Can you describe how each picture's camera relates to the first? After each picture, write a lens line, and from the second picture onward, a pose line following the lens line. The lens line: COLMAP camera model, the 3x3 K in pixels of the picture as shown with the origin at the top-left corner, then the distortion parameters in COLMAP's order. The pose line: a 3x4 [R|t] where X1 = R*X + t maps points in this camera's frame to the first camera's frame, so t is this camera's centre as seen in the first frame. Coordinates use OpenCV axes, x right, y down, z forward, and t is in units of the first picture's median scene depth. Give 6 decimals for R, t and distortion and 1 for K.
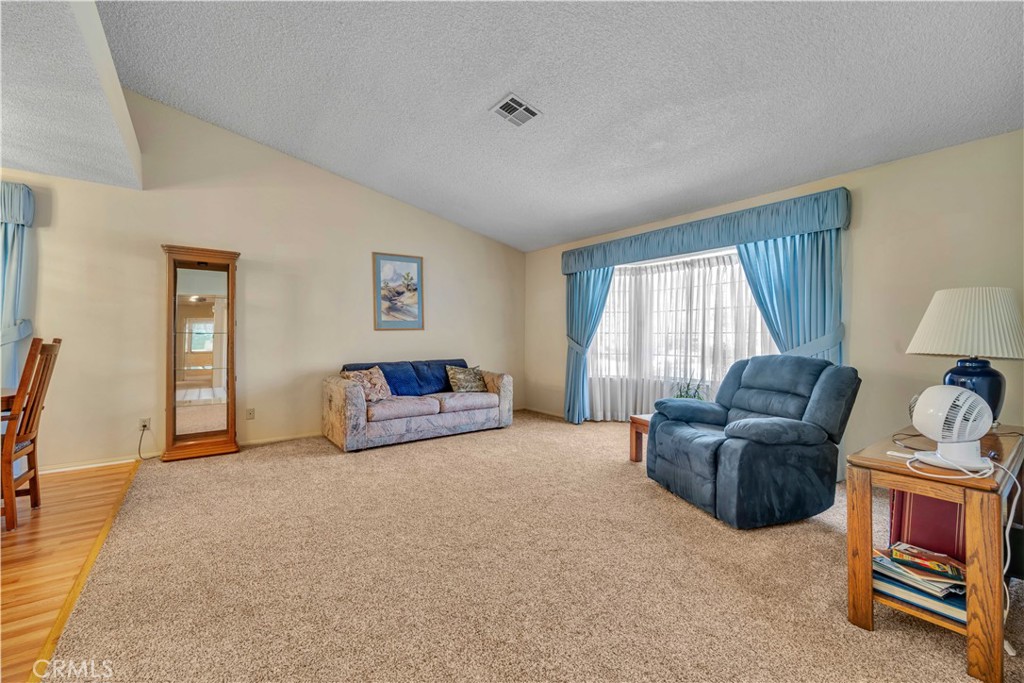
lens RADIAL K [[410.6, 0, 507.8], [0, 410.6, 339.1], [0, 0, 1]] dist [0.004325, -0.000926]
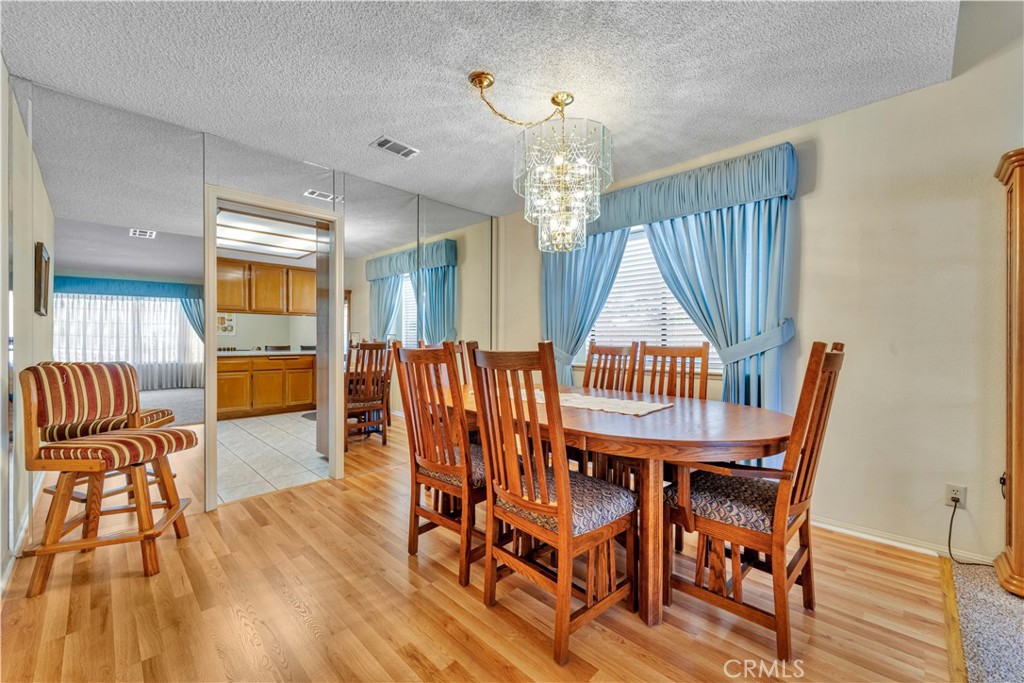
lens RADIAL K [[410.6, 0, 510.9], [0, 410.6, 343.7], [0, 0, 1]] dist [0.004325, -0.000926]
pose [[0.142385, 0.003747, -0.989804, -0.560568], [0.000051, 0.999993, 0.003793, -0.002308], [0.989811, -0.000591, 0.142384, 0.437323]]
